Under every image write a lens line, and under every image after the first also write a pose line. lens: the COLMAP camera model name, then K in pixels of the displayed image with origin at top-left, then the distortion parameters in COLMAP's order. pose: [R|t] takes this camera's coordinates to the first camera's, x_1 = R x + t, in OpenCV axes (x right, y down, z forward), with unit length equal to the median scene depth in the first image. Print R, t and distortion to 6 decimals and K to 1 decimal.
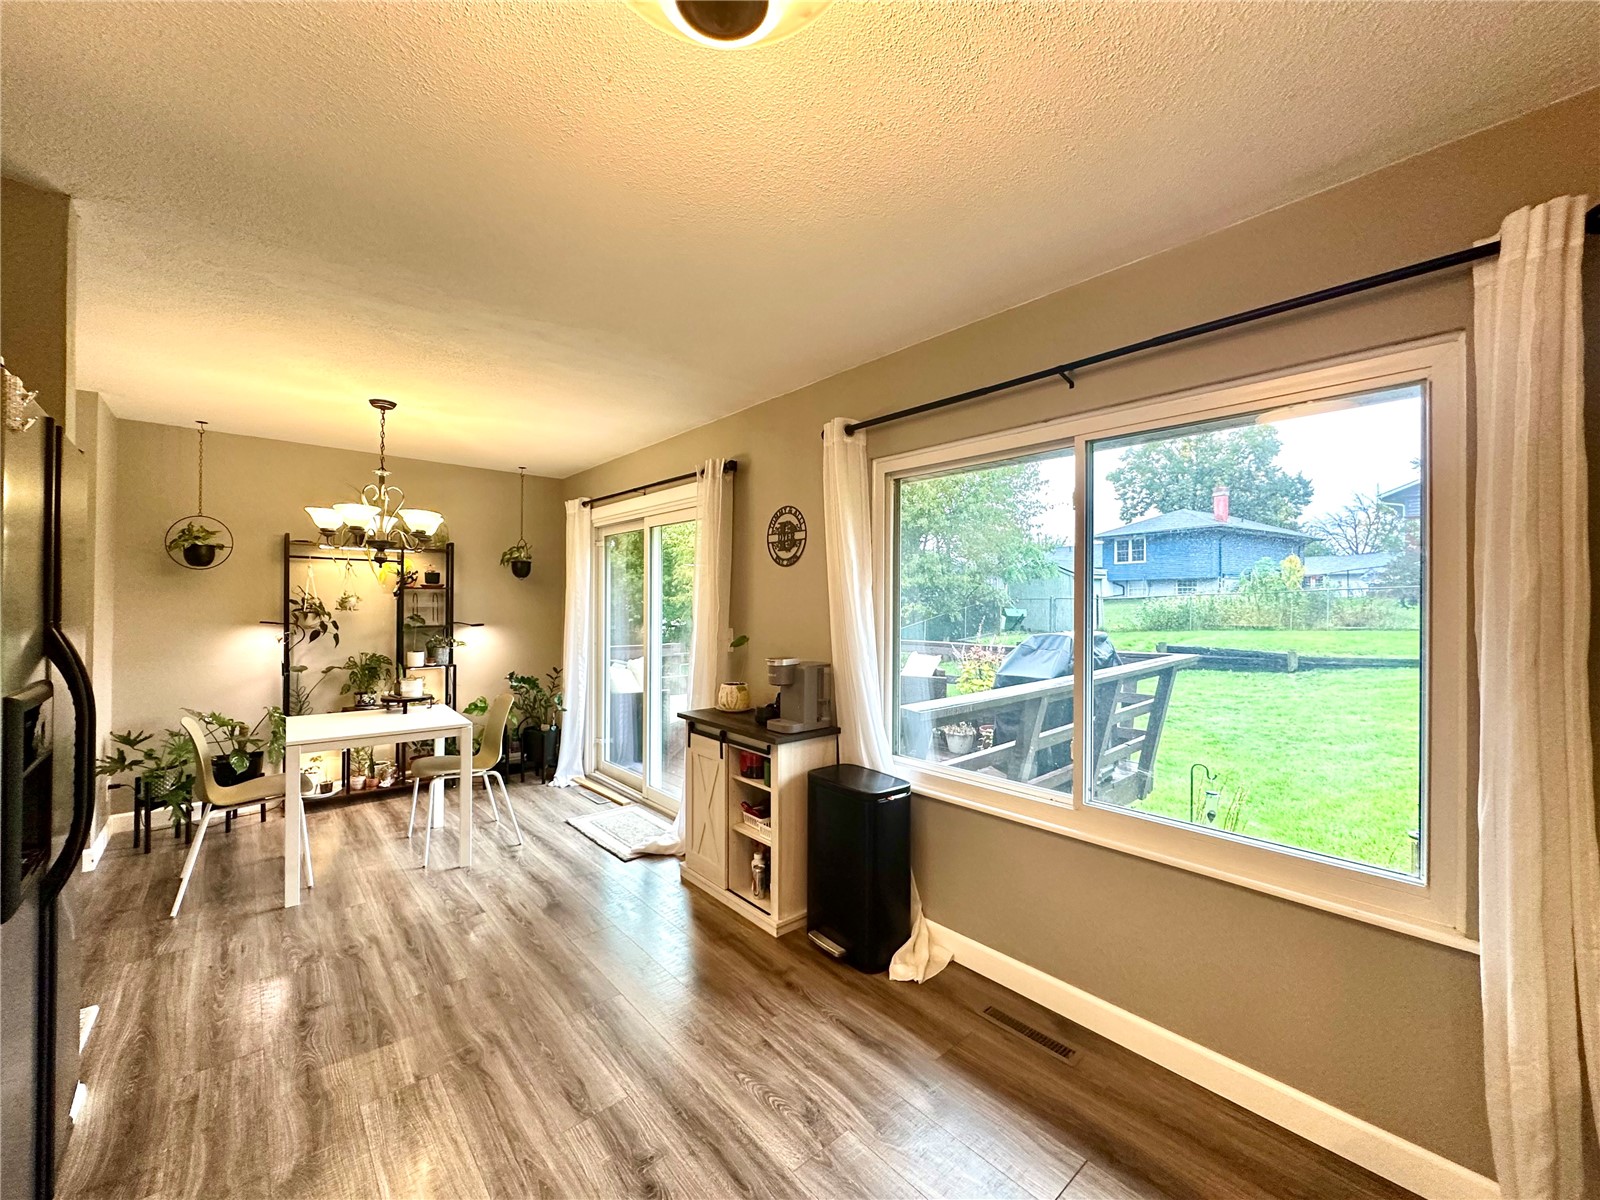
lens RADIAL K [[638.4, 0, 799.1], [0, 638.4, 598.5], [0, 0, 1]] dist [-0.005303, 0.001115]
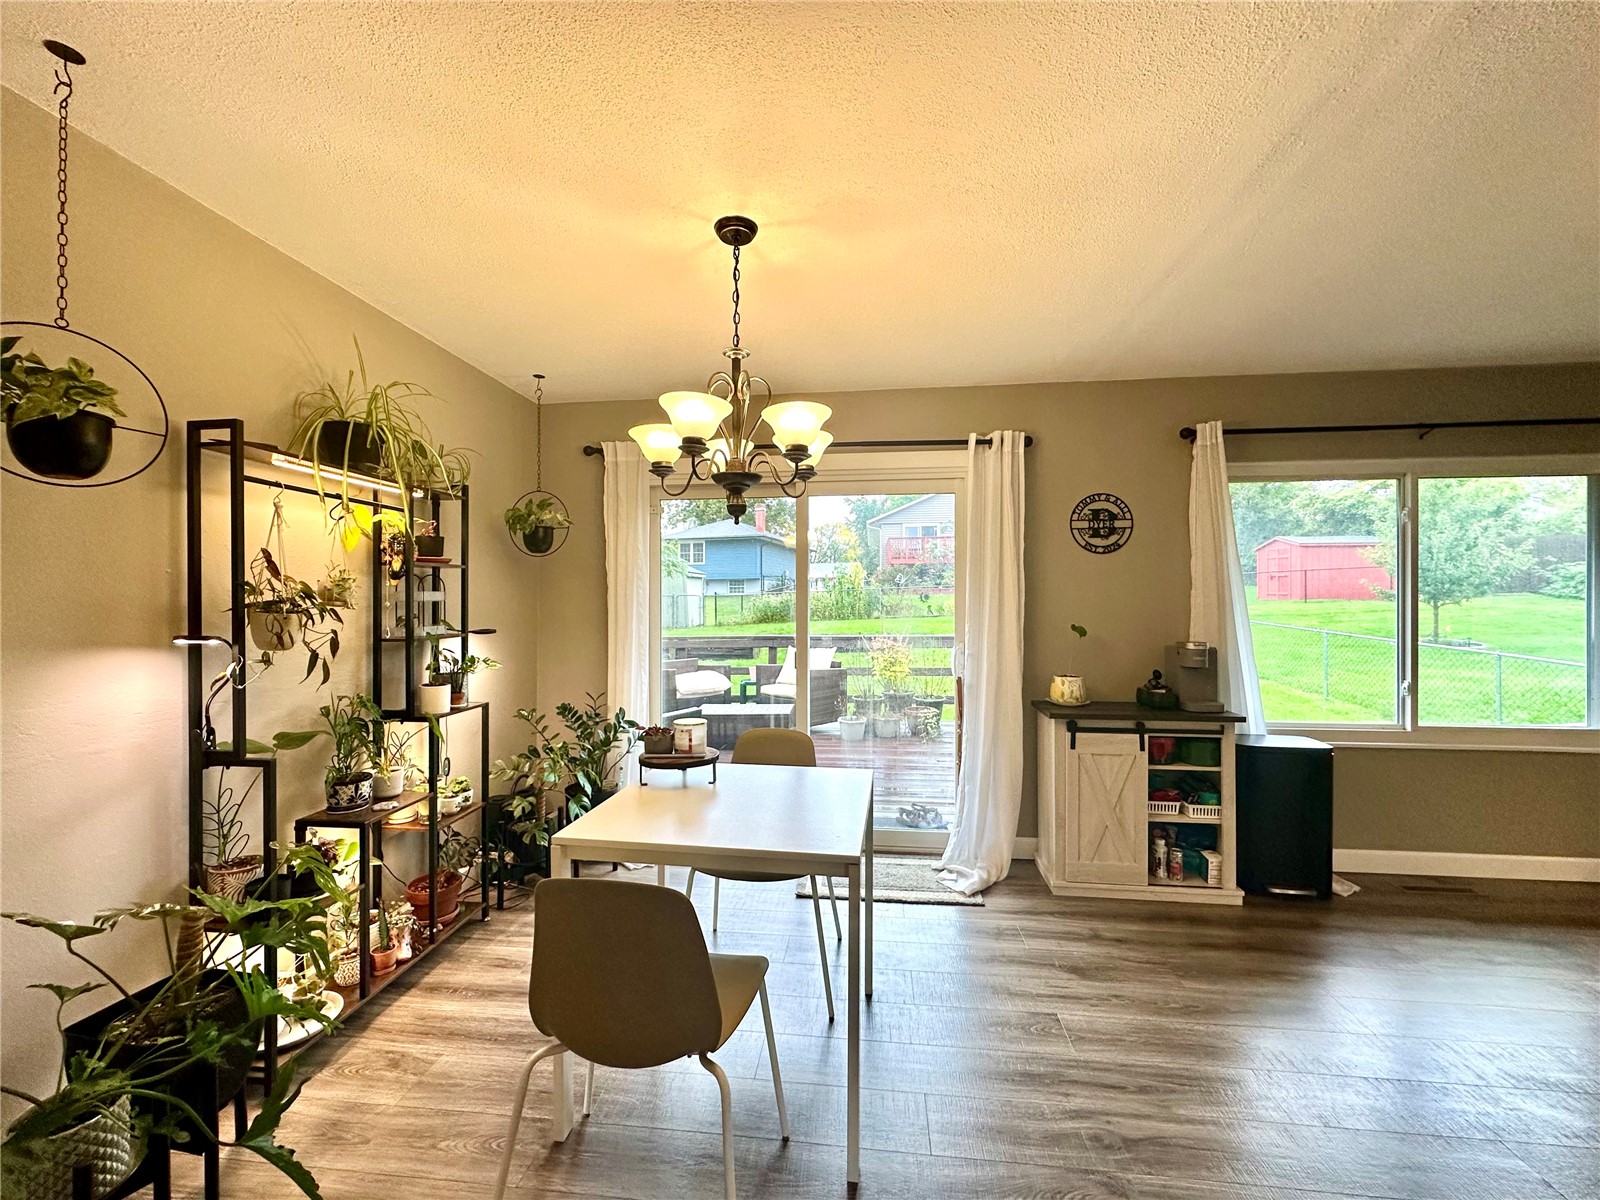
lens RADIAL K [[638.4, 0, 800.0], [0, 638.4, 600.7], [0, 0, 1]] dist [-0.005303, 0.001115]
pose [[0.740744, -0.006152, 0.671759, -1.038242], [0.002518, 0.999976, 0.006381, 0.015861], [-0.671783, -0.003035, 0.740742, 0.576176]]
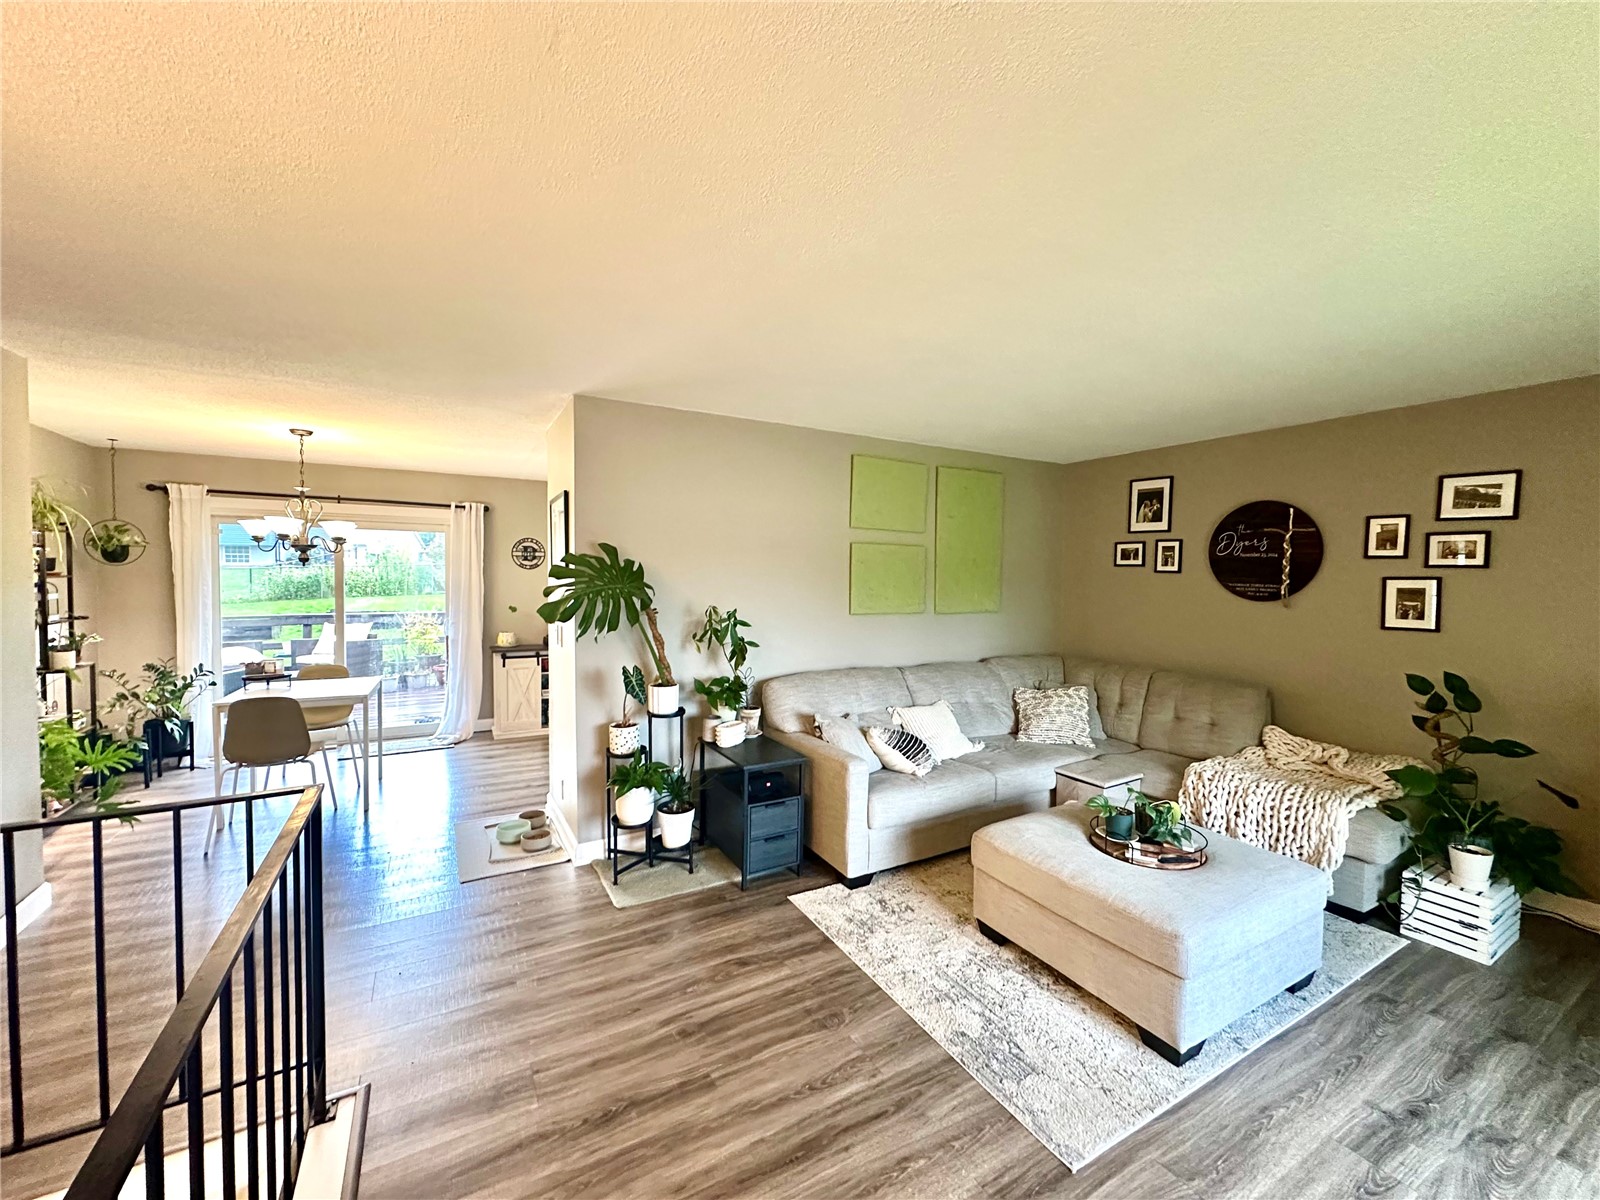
lens RADIAL K [[638.4, 0, 800.7], [0, 638.4, 599.5], [0, 0, 1]] dist [-0.005303, 0.001115]
pose [[0.199417, -0.039874, 0.979103, -1.752391], [-0.016153, 0.998902, 0.043970, -0.056299], [-0.979782, -0.024584, 0.198554, -0.196134]]
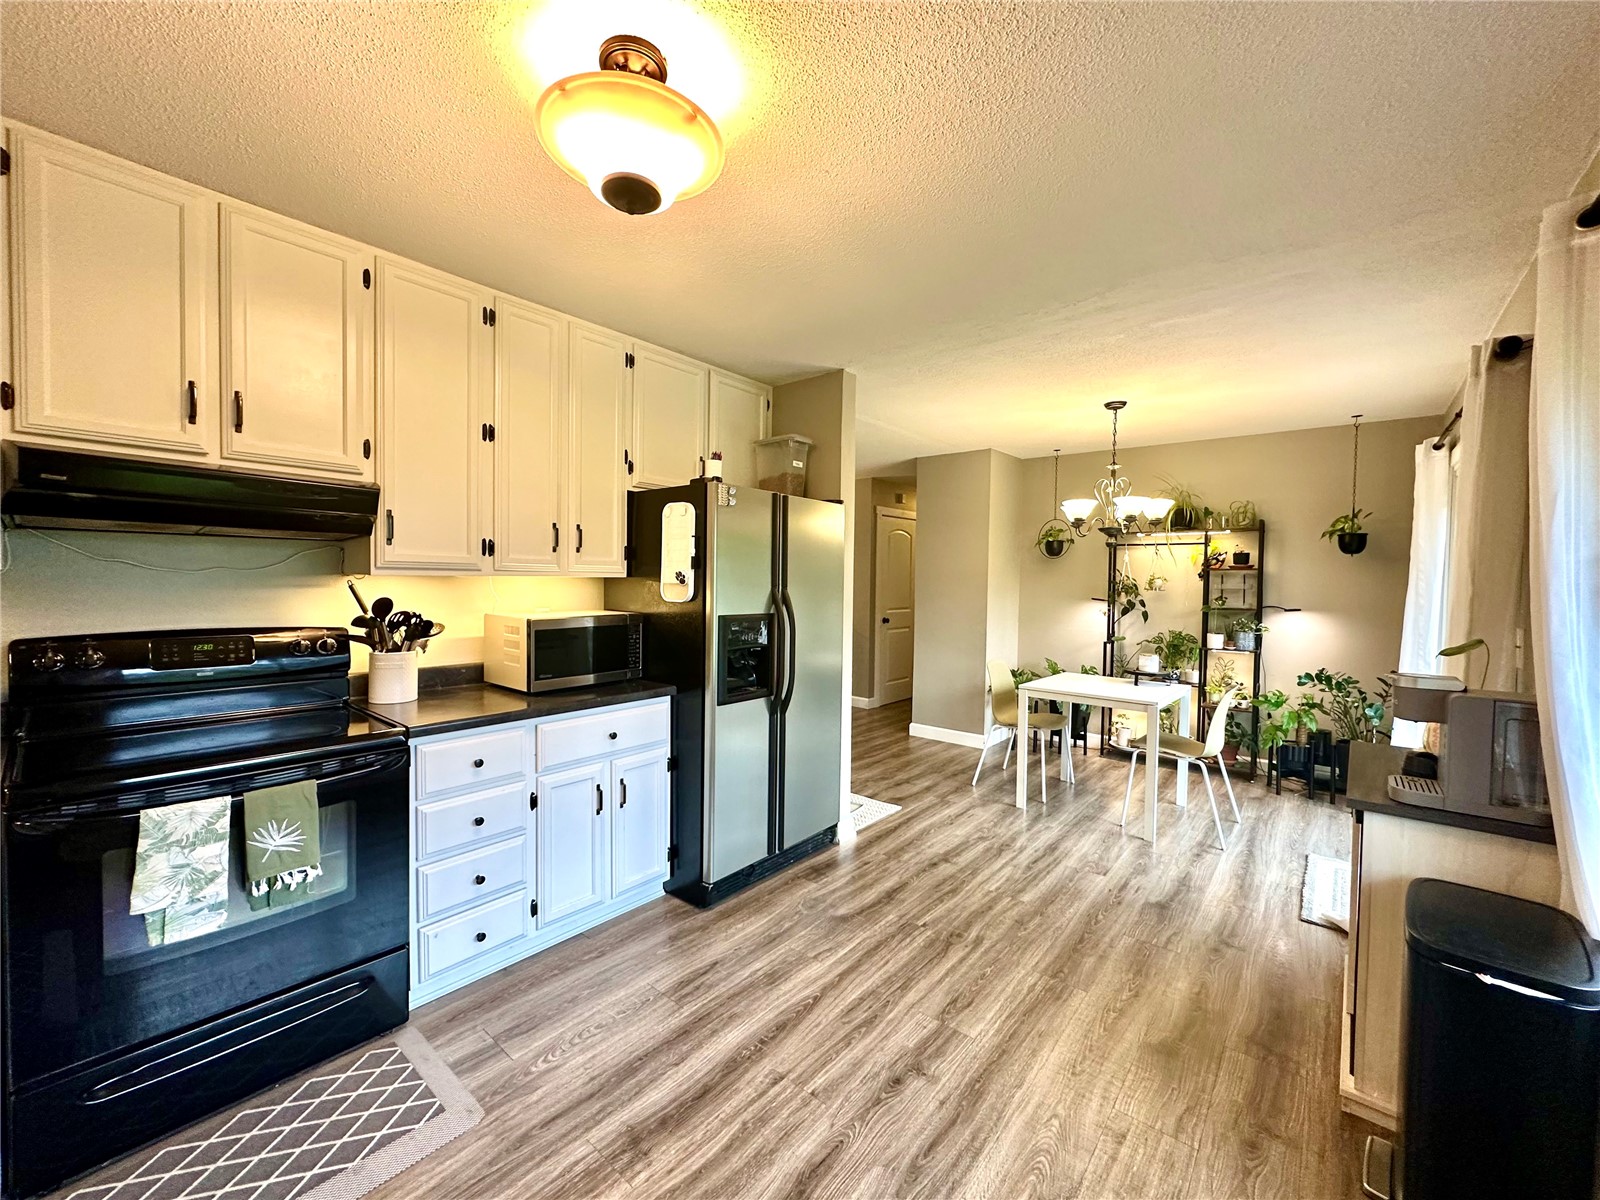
lens RADIAL K [[638.4, 0, 802.0], [0, 638.4, 597.8], [0, 0, 1]] dist [-0.005303, 0.001115]
pose [[0.149906, 0.025425, -0.988373, 0.399905], [-0.004013, 0.999677, 0.025107, 0.007995], [0.988692, 0.000203, 0.149960, 0.303067]]
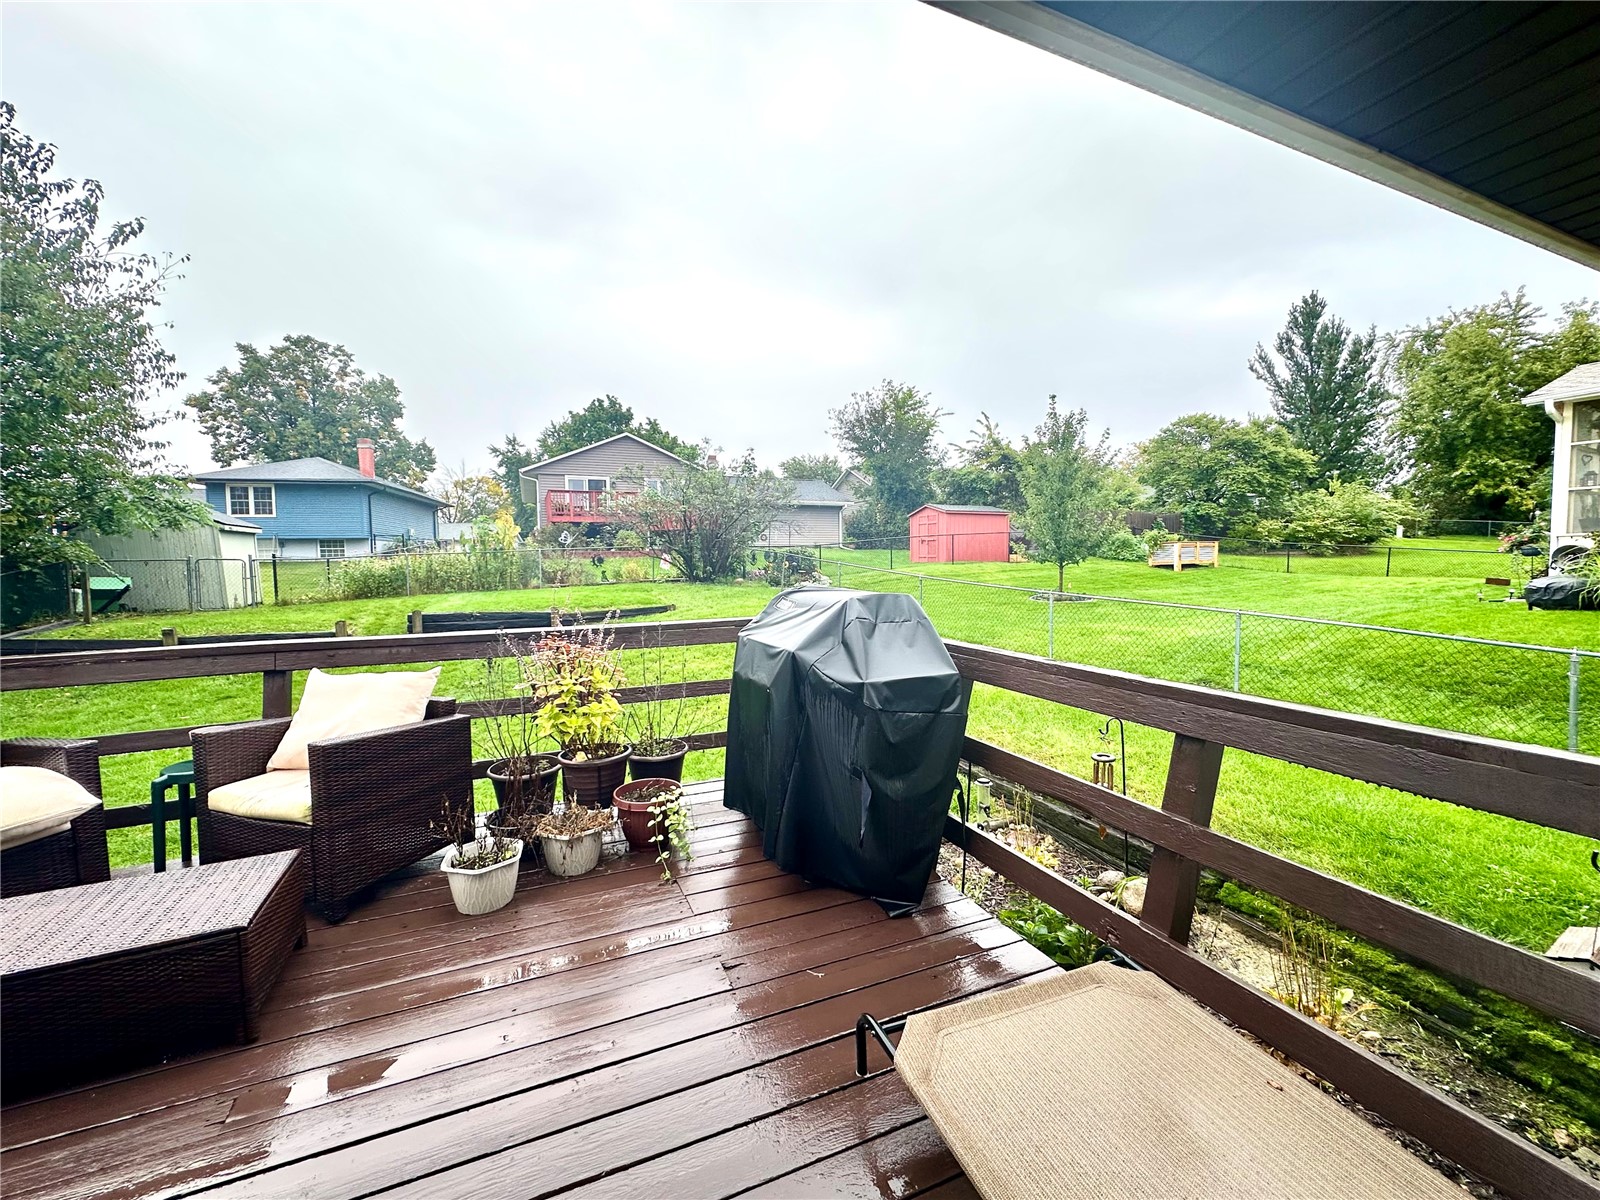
lens RADIAL K [[638.4, 0, 802.8], [0, 638.4, 599.6], [0, 0, 1]] dist [-0.005303, 0.001115]
pose [[0.311423, -0.060212, 0.948362, -0.225965], [0.007058, 0.998110, 0.061053, 0.038129], [-0.950245, -0.012320, 0.311259, 1.290393]]
